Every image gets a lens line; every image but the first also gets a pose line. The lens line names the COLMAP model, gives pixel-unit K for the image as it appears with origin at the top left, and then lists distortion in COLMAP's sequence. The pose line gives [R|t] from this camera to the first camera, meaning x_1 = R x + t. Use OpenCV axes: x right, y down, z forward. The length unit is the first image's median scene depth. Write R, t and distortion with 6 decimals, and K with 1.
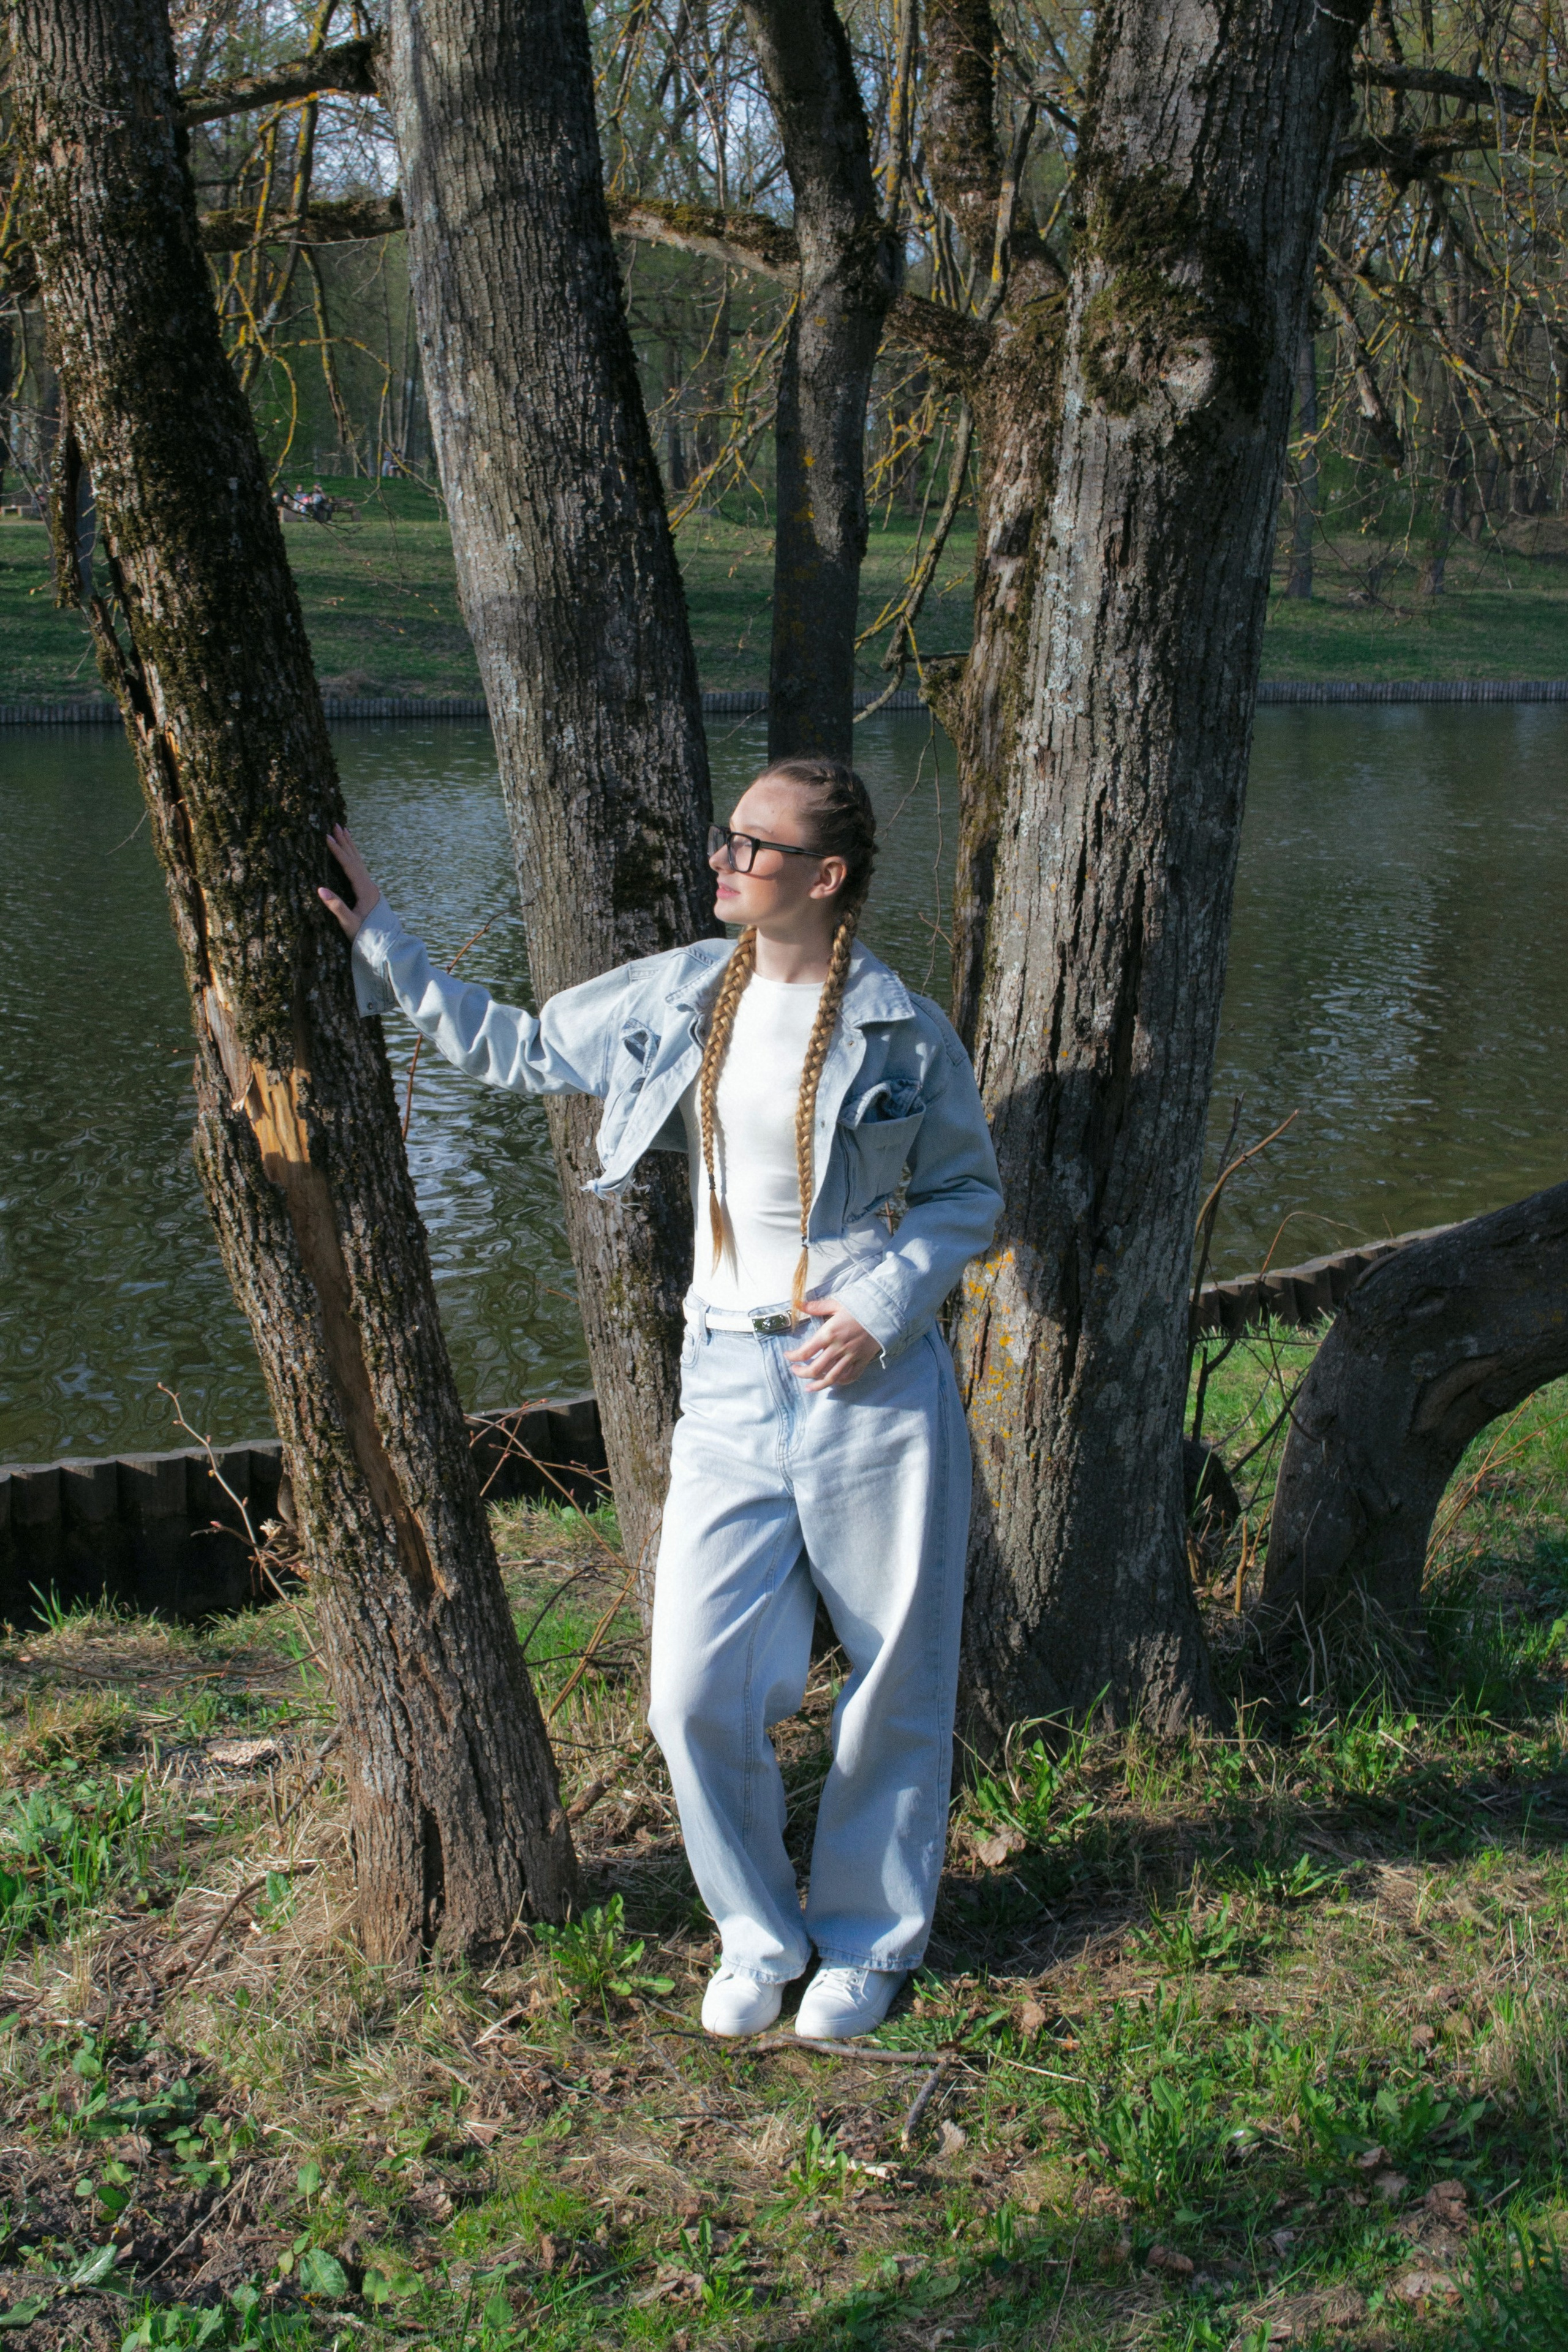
lens RADIAL K [[3124.2, 0, 784.0], [0, 3124.2, 1176.0], [0, 0, 1]] dist [-0.021175, -0.003101]
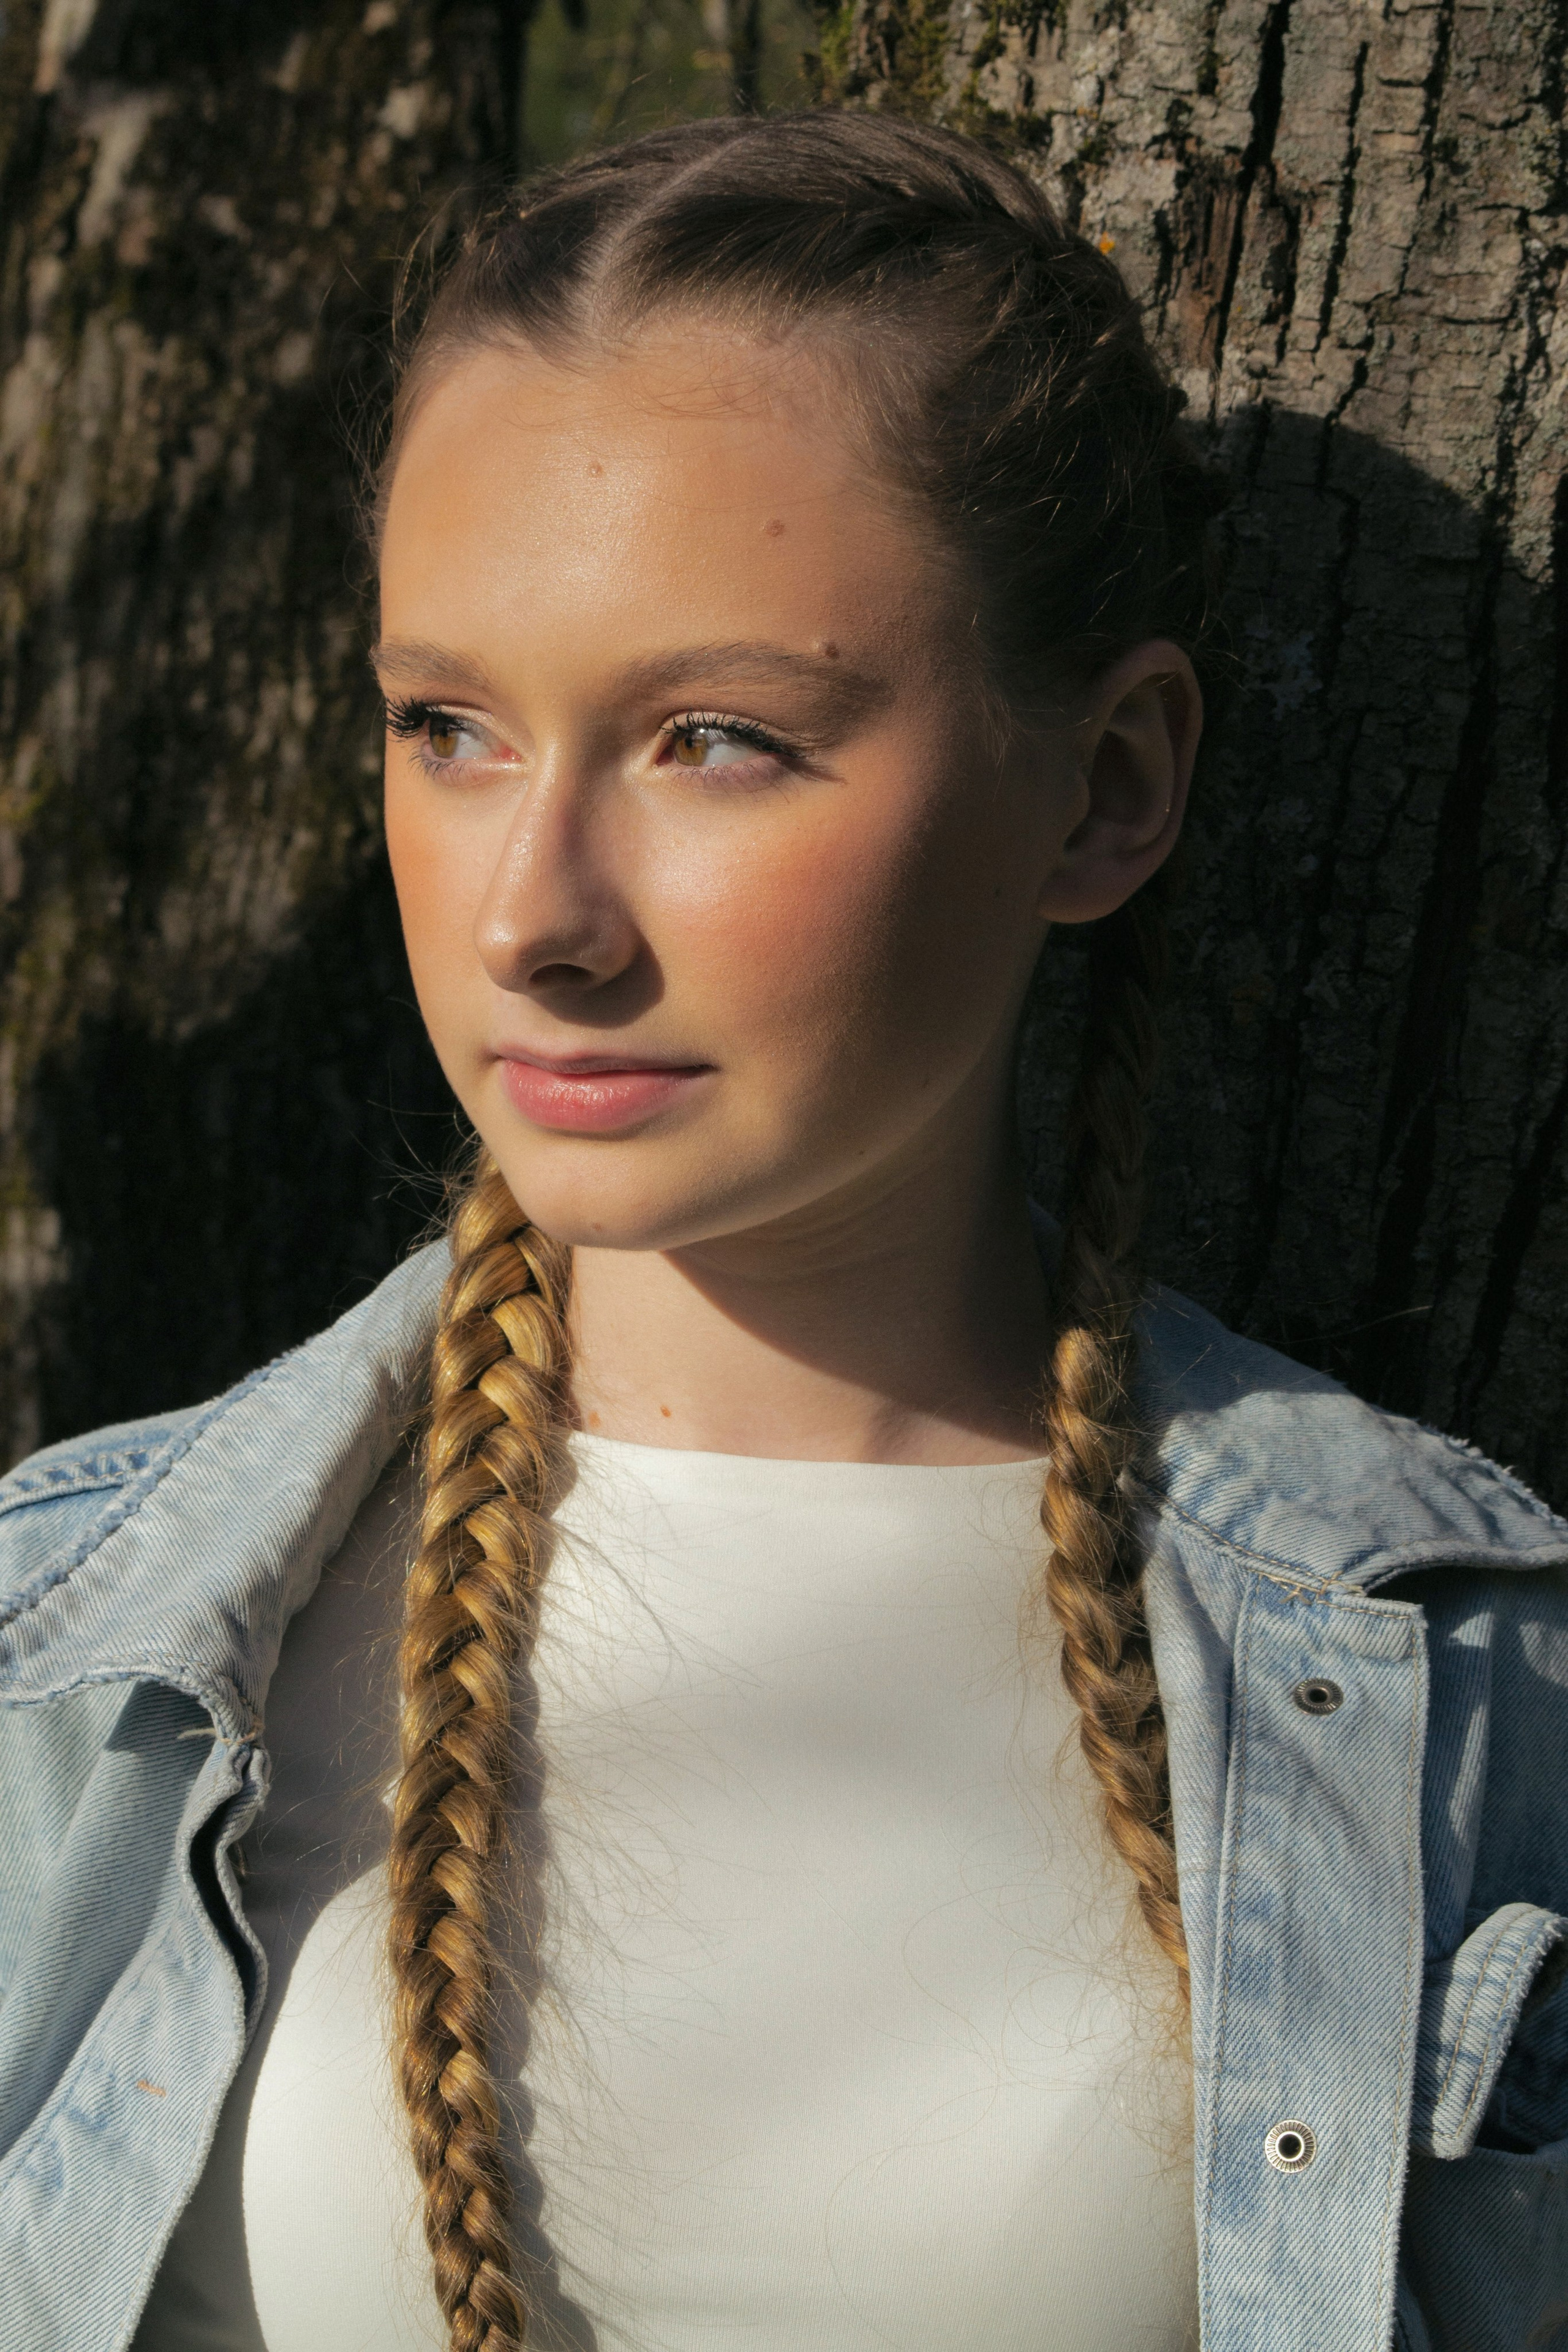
lens RADIAL K [[5456.9, 0, 784.0], [0, 5456.9, 1176.0], [0, 0, 1]] dist [0.056274, 0.087202]
pose [[0.957631, 0.013982, 0.287659, -0.023748], [0.020288, 0.993064, -0.115811, -0.049877], [-0.287284, 0.116740, 0.950705, 0.738743]]
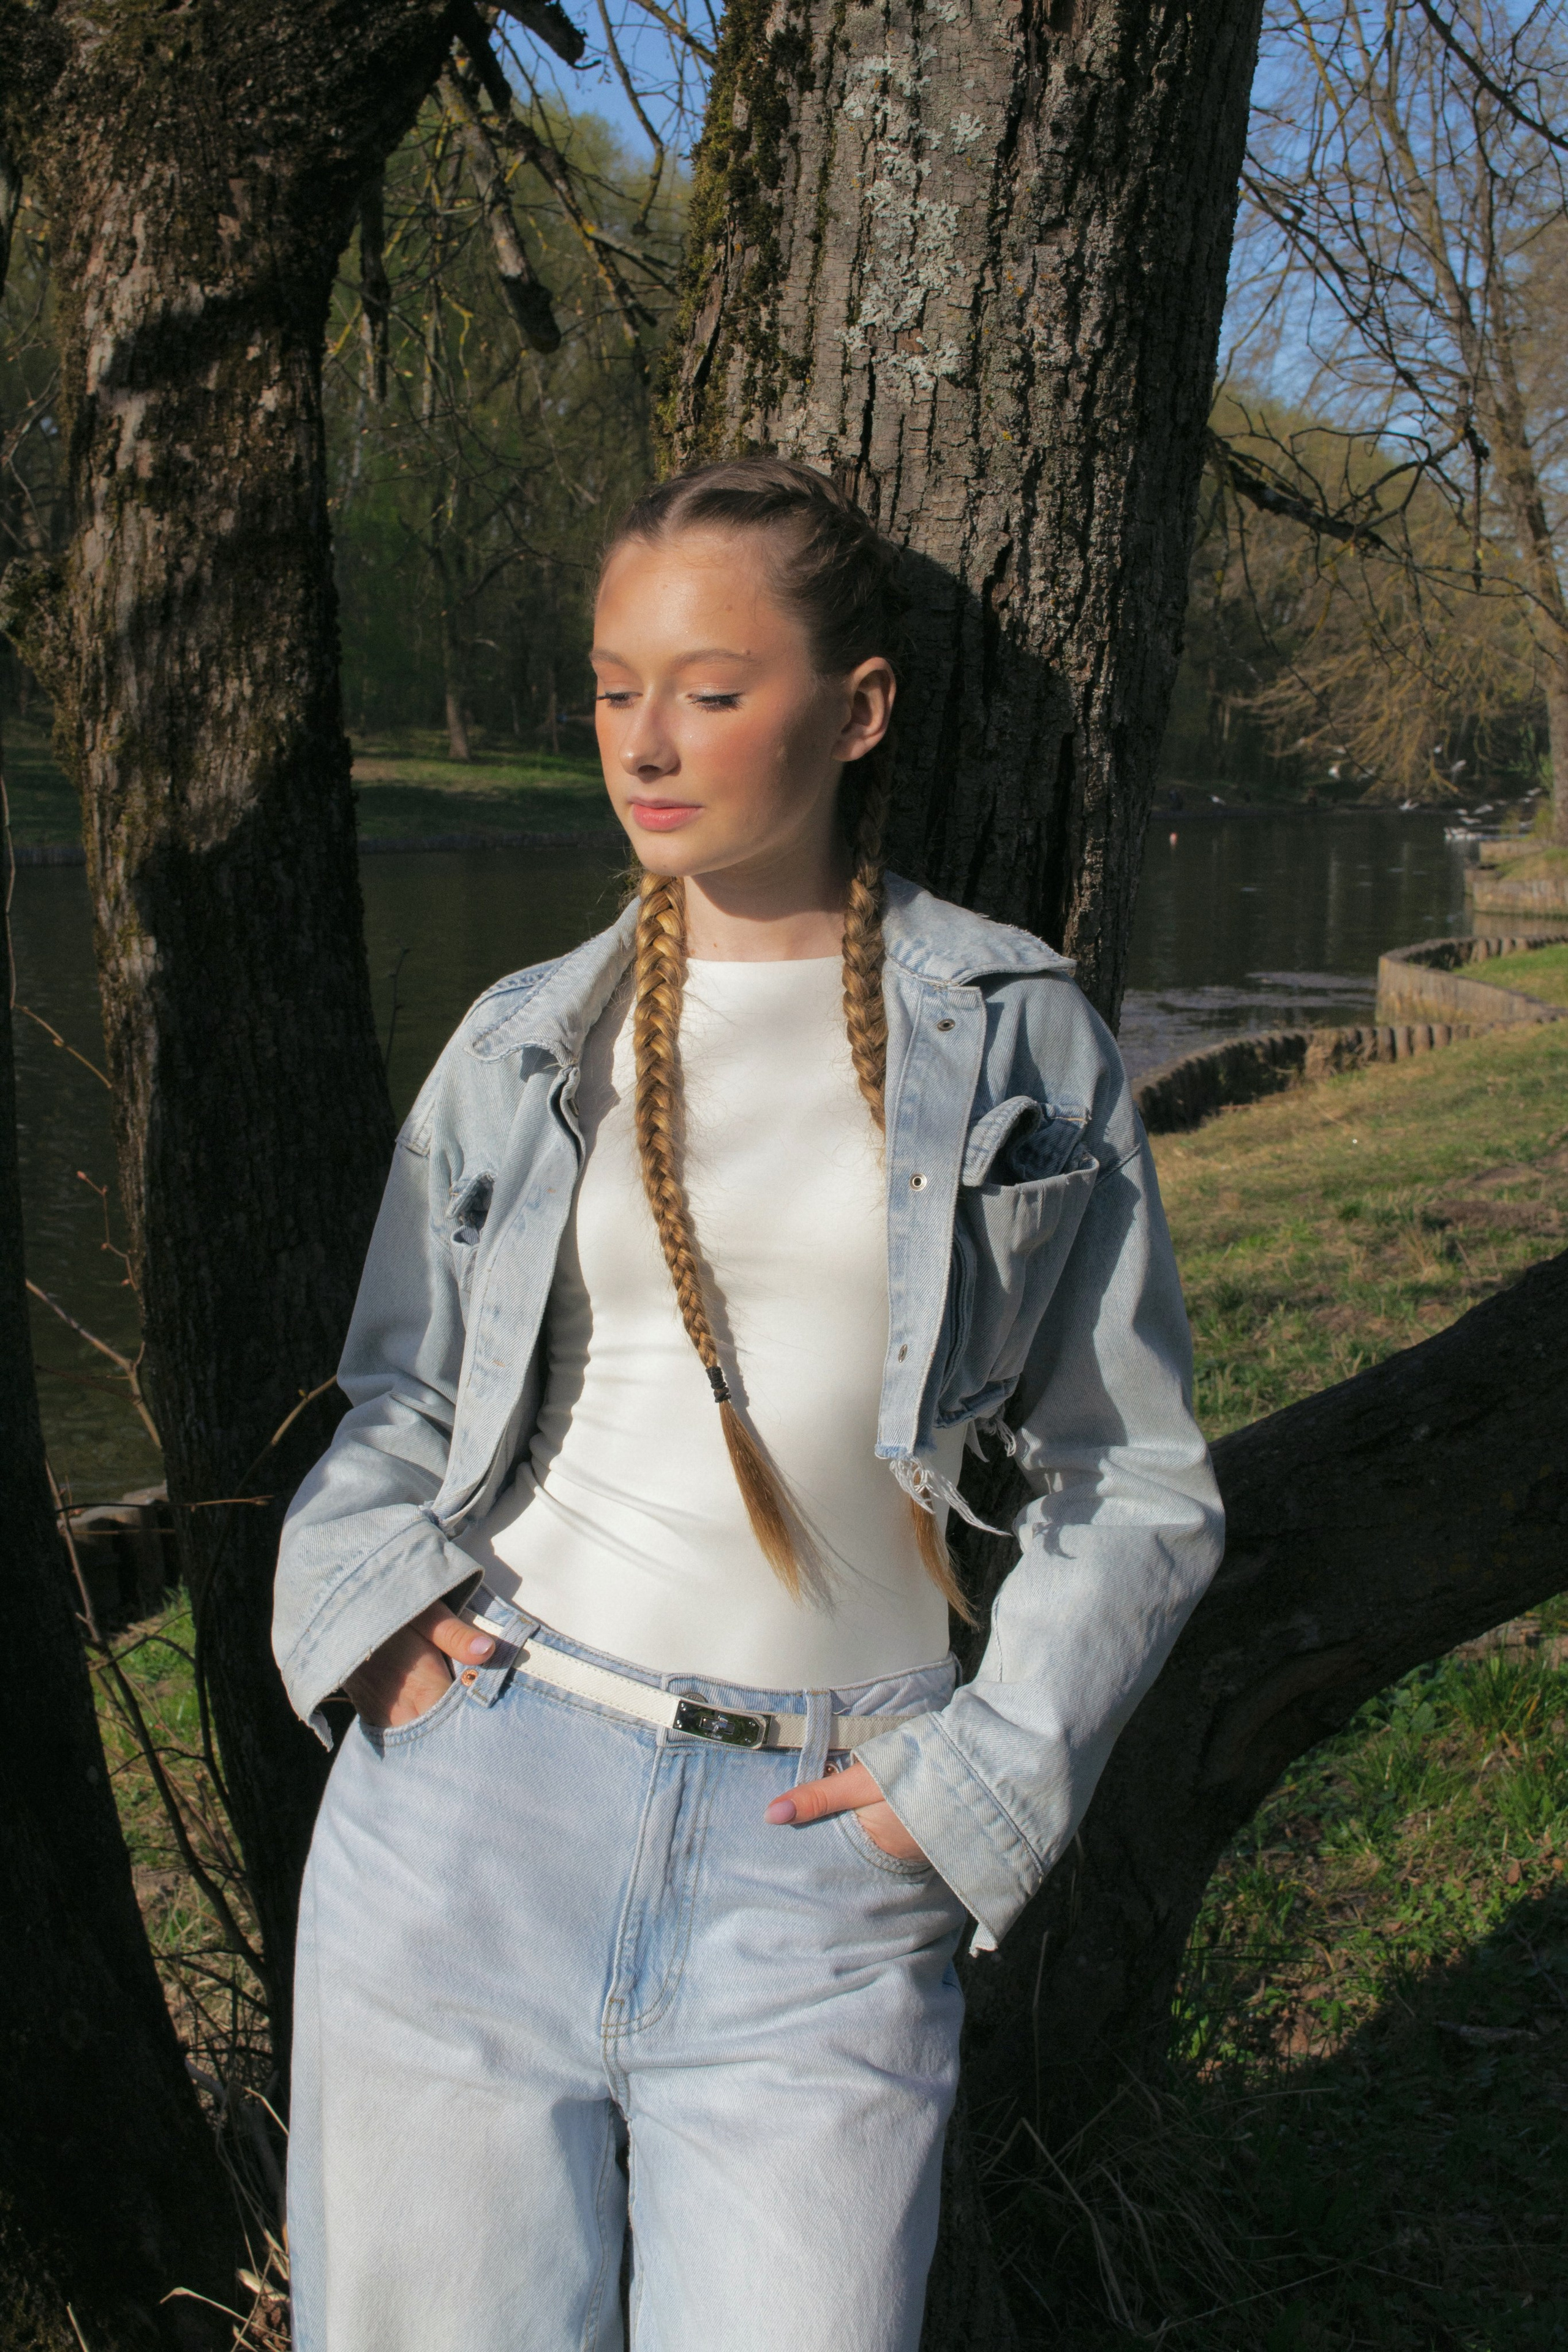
lens RADIAL K [[3002.9, 0, 784.0], [0, 3002.9, 1176.0], [0, 0, 1]] dist [-0.031440, 0.011555]
pose [[0.896441, -0.069229, 0.437723, -0.118844], [0.090417, 0.995518, -0.027722, -0.025988], [-0.433842, 0.064429, 0.898682, 0.634517]]
